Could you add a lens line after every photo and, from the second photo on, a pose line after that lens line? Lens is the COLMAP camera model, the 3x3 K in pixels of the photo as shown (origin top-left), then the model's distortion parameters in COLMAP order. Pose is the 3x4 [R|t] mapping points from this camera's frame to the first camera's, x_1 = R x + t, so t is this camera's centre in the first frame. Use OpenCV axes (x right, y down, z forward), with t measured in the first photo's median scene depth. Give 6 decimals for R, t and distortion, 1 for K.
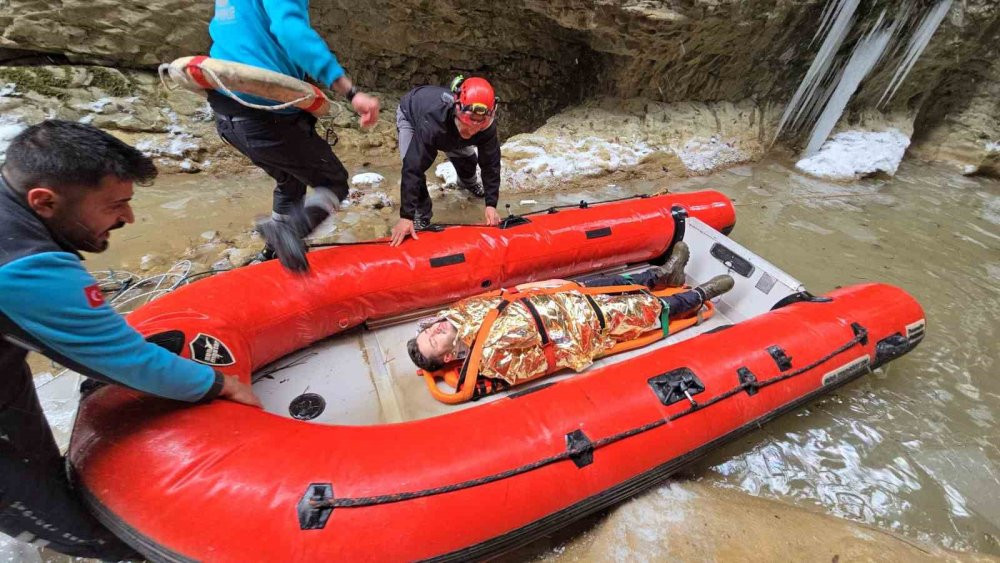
lens RADIAL K [[3447.8, 0, 500.0], [0, 3447.8, 281.5], [0, 0, 1]] dist [0.476990, -3.030617]
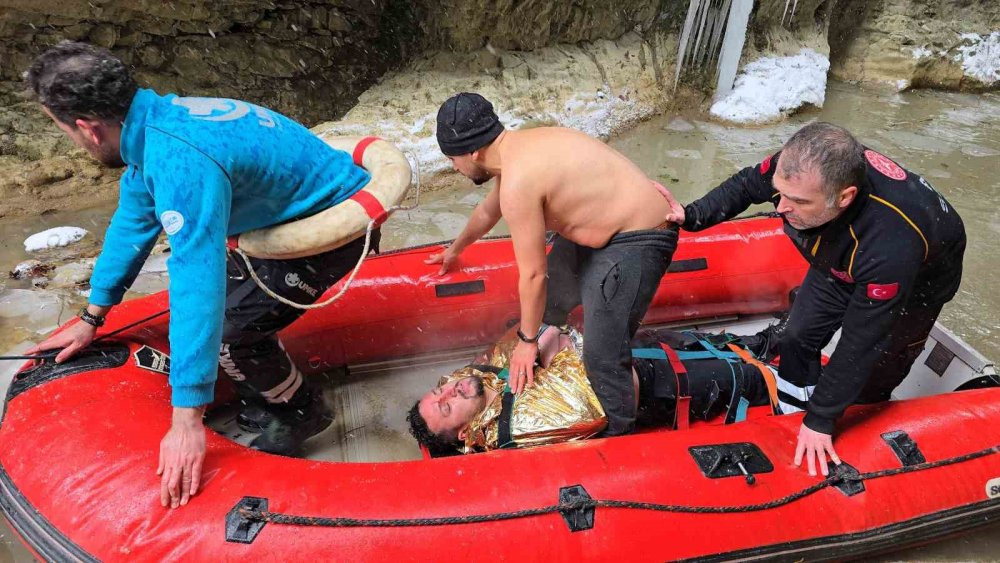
lens RADIAL K [[3447.8, 0, 500.0], [0, 3447.8, 281.5], [0, 0, 1]] dist [0.476990, -3.030617]
pose [[0.974693, -0.219838, 0.040563, 0.004580], [0.220394, 0.975363, -0.009708, -0.001273], [-0.037430, 0.018402, 0.999130, 0.289627]]
